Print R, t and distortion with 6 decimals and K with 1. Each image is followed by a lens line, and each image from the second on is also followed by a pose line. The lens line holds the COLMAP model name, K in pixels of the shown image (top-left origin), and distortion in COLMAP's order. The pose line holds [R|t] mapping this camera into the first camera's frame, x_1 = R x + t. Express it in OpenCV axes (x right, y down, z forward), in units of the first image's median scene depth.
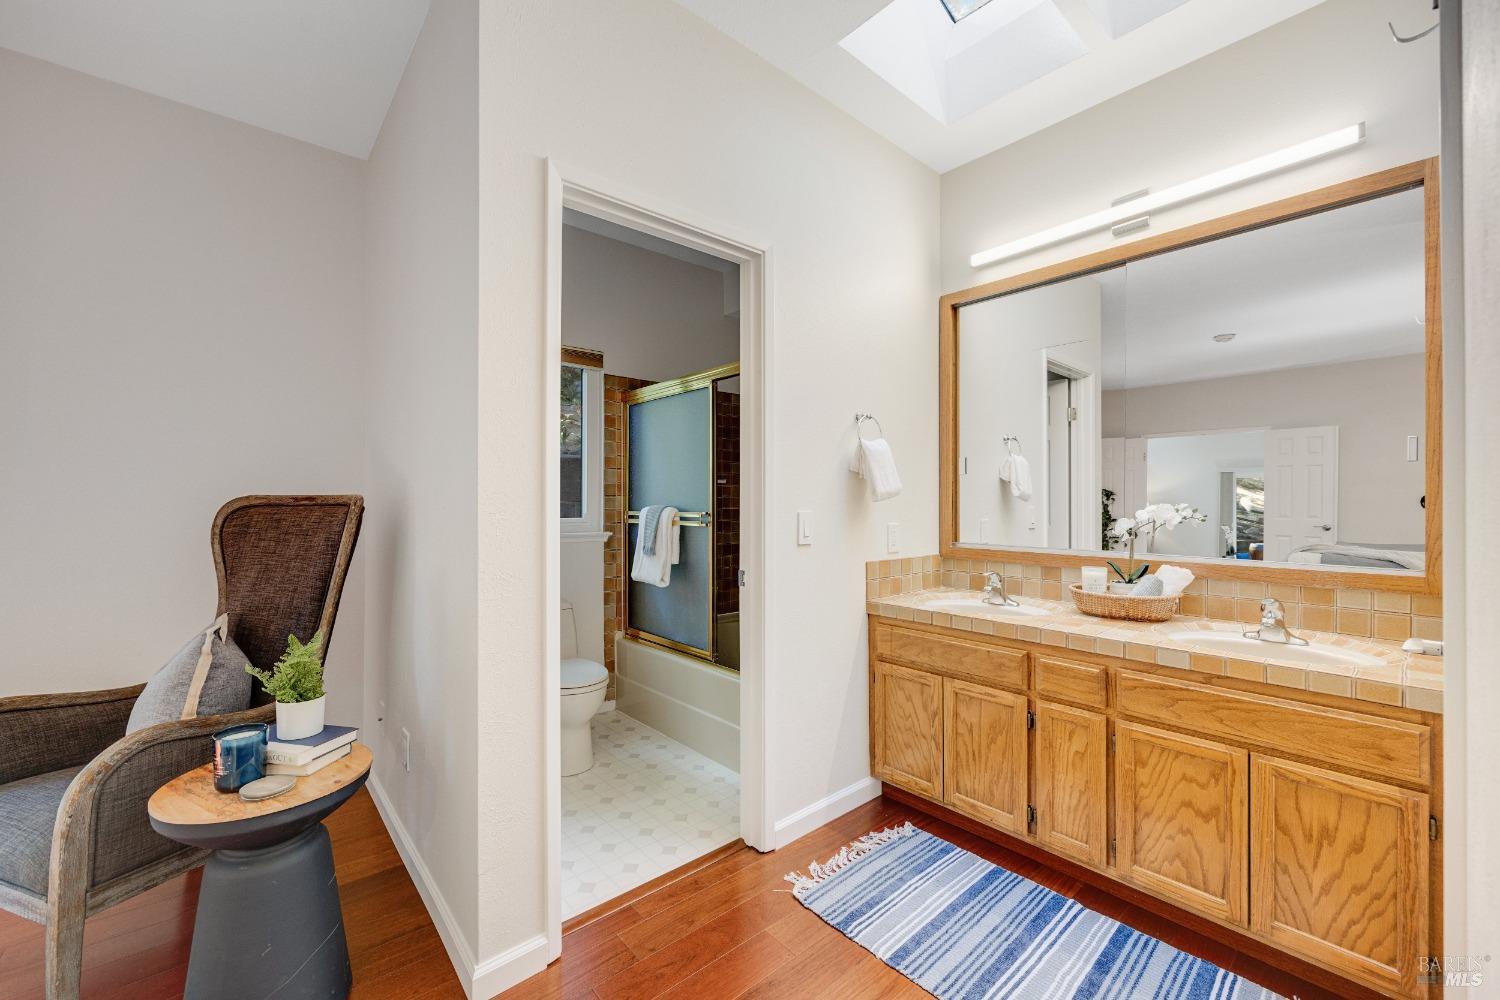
lens RADIAL K [[594.3, 0, 750.0], [0, 594.3, 500.0], [0, 0, 1]] dist [-0.000614, -0.000328]
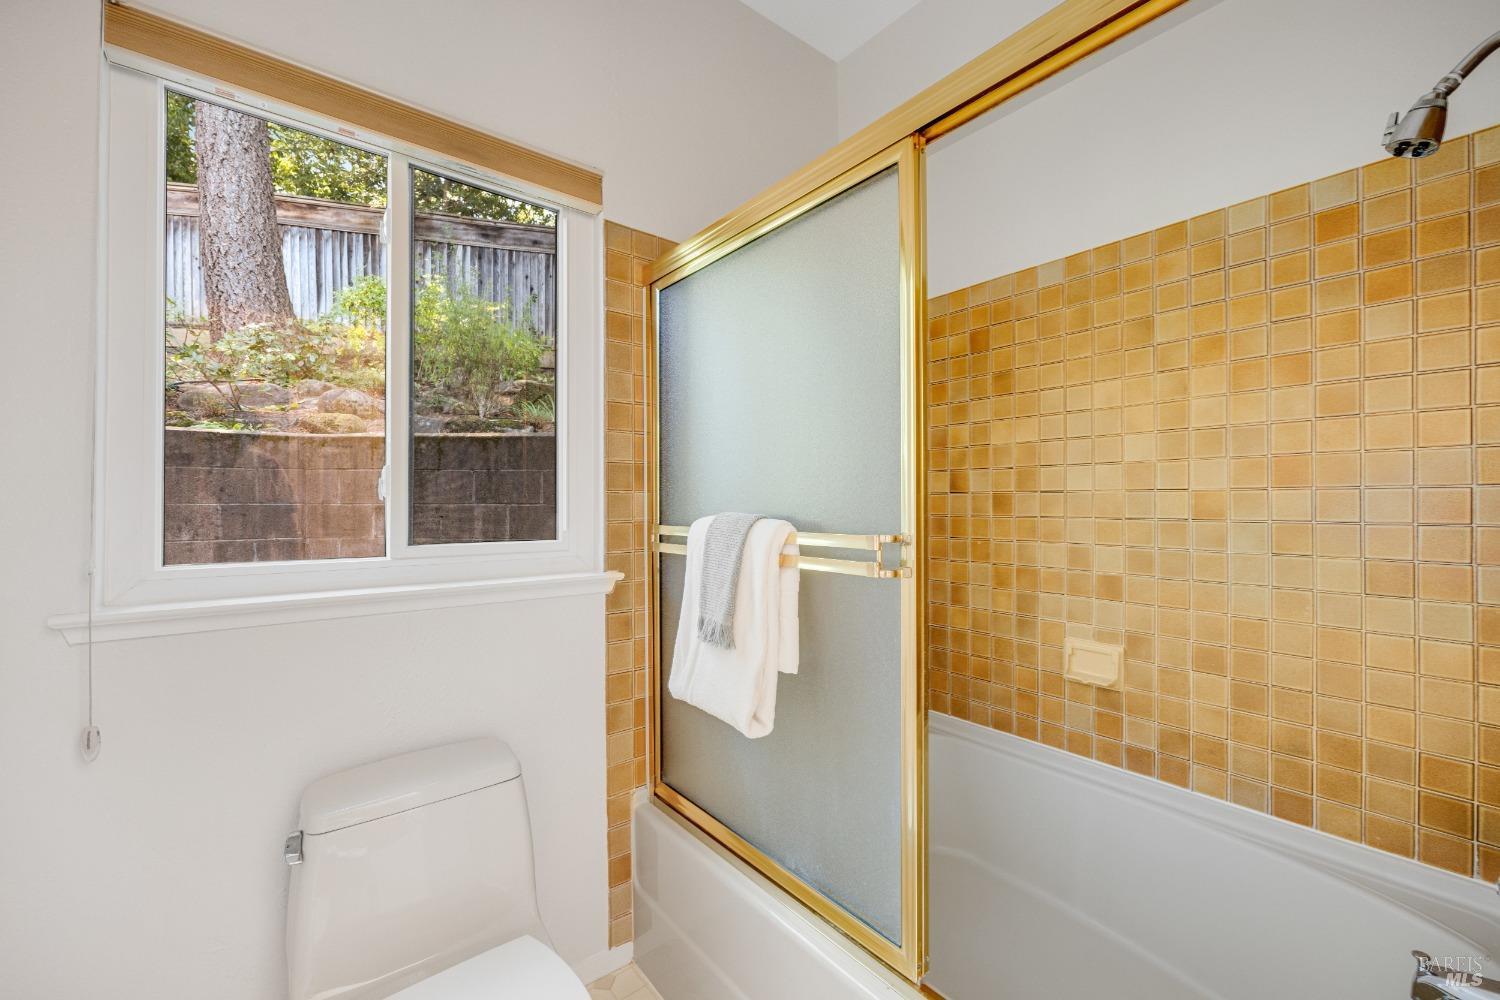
lens RADIAL K [[600.3, 0, 761.7], [0, 600.3, 499.8], [0, 0, 1]] dist [-0.002287, -0.000220]
pose [[0.999684, -0.002978, -0.024973, -0.117209], [0.003110, 0.999981, 0.005239, -0.001780], [0.024957, -0.005315, 0.999674, 0.553922]]
